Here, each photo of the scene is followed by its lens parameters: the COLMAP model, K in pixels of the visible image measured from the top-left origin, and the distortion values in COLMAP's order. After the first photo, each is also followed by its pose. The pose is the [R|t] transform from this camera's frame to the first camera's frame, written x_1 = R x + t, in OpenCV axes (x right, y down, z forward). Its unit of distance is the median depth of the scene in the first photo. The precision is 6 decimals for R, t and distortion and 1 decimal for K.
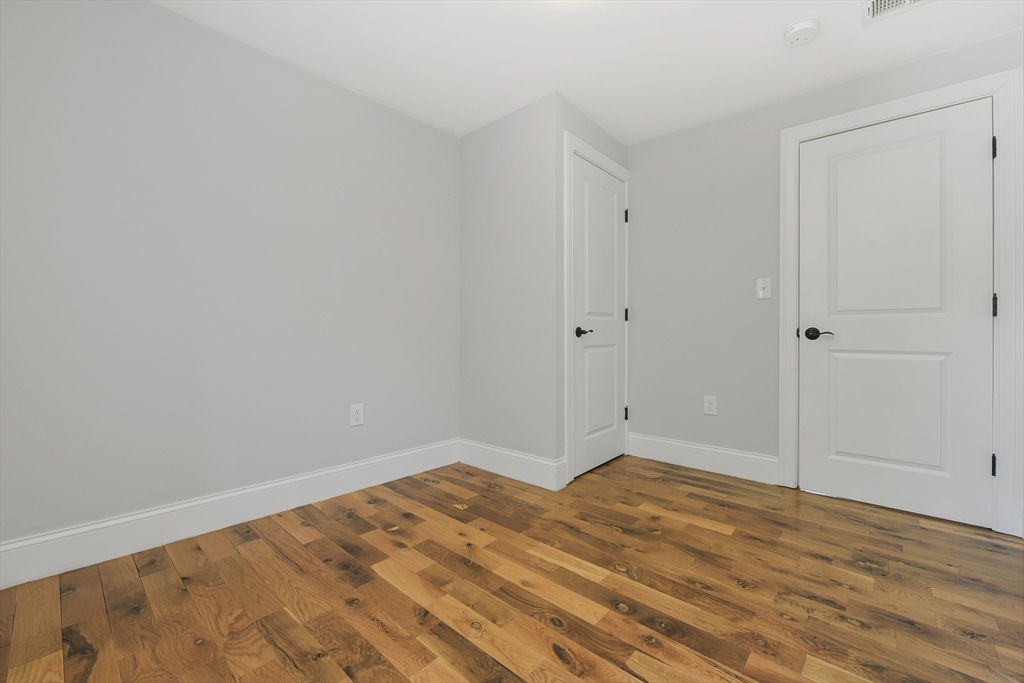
lens RADIAL K [[412.7, 0, 518.6], [0, 412.7, 343.2], [0, 0, 1]] dist [-0.000993, -0.000512]
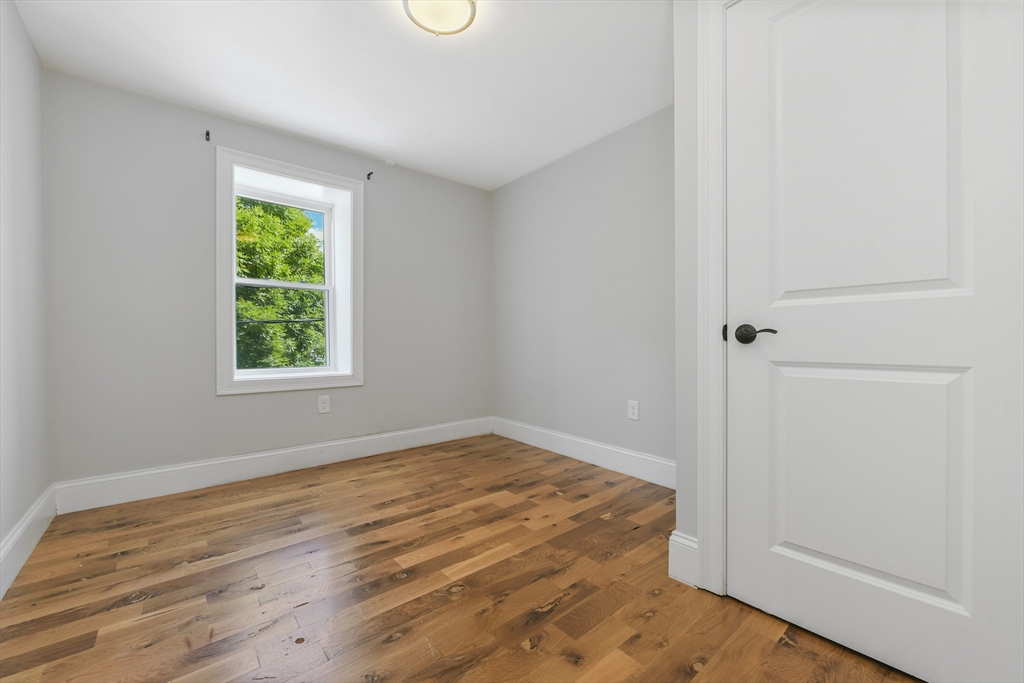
lens RADIAL K [[412.7, 0, 518.6], [0, 412.7, 343.2], [0, 0, 1]] dist [-0.000993, -0.000512]
pose [[-0.144228, 0.008979, -0.989504, 1.008451], [-0.018435, 0.999761, 0.011759, -0.020263], [0.989373, 0.019938, -0.144028, 1.110892]]
